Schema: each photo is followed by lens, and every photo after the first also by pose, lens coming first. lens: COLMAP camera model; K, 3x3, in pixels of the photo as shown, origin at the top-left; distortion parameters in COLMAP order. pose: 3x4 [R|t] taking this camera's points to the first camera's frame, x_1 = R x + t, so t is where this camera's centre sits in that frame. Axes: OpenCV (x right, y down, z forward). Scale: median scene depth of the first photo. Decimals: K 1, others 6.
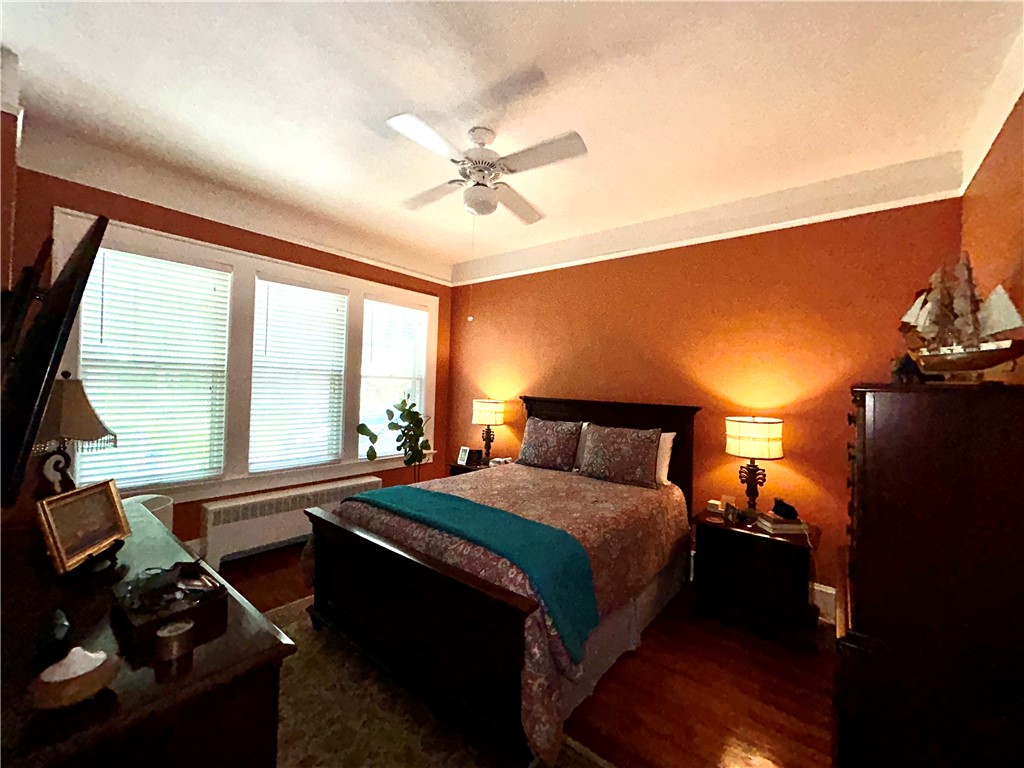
lens RADIAL K [[412.3, 0, 514.2], [0, 412.3, 378.7], [0, 0, 1]] dist [-0.006494, 0.001082]
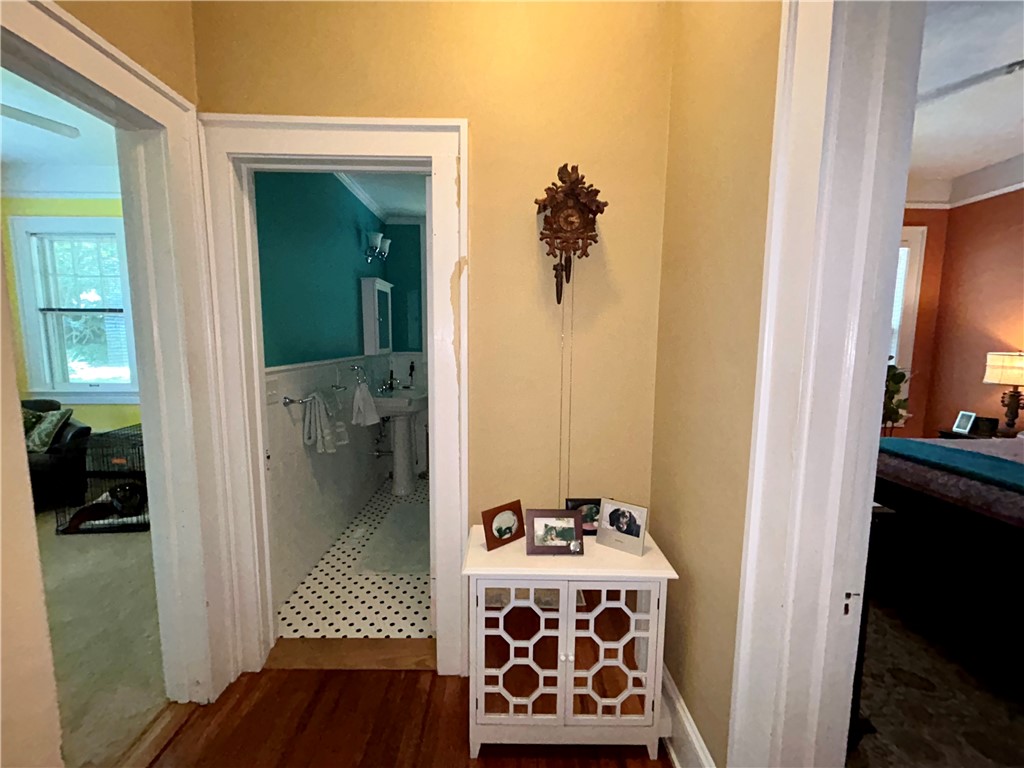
lens RADIAL K [[412.3, 0, 510.7], [0, 412.3, 382.1], [0, 0, 1]] dist [-0.006494, 0.001082]
pose [[0.629966, 0.059240, -0.774360, -0.065804], [0.022868, 0.995239, 0.094741, 0.012823], [0.776286, -0.077391, 0.625613, -0.176881]]
